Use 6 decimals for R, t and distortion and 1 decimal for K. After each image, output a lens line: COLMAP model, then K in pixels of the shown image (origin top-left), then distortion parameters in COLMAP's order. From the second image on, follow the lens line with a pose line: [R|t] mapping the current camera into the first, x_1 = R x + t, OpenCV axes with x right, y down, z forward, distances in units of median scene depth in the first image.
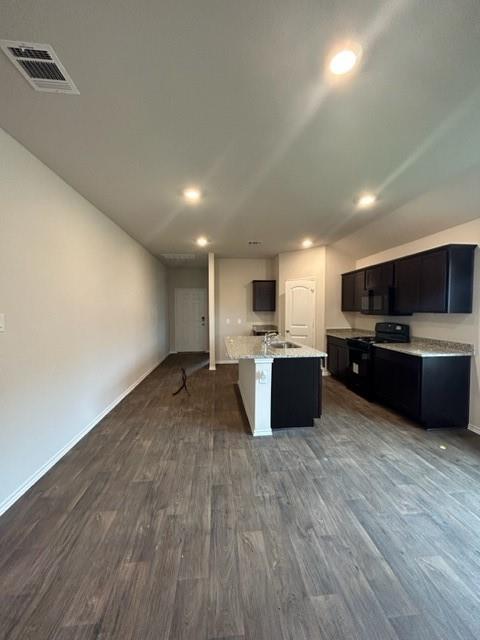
lens RADIAL K [[262.3, 0, 240.0], [0, 262.3, 320.0], [0, 0, 1]] dist [0.012153, 0.000094]
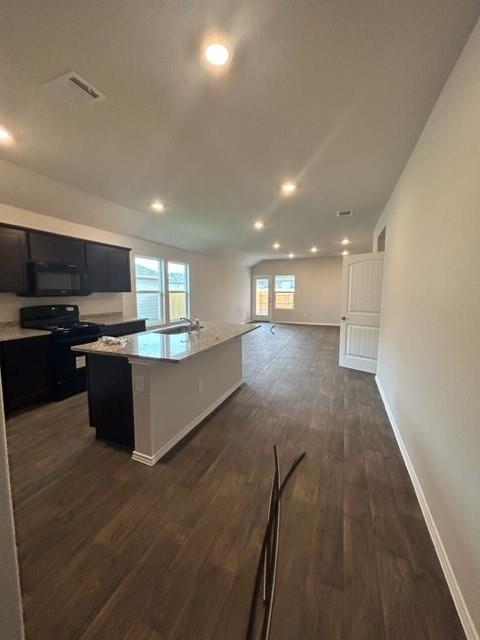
lens RADIAL K [[262.3, 0, 240.0], [0, 262.3, 320.0], [0, 0, 1]] dist [0.012153, 0.000094]
pose [[-0.892541, -0.050648, 0.448113, -0.591561], [0.017837, 0.988931, 0.147302, -0.093482], [-0.450613, 0.139466, -0.881758, 2.429923]]
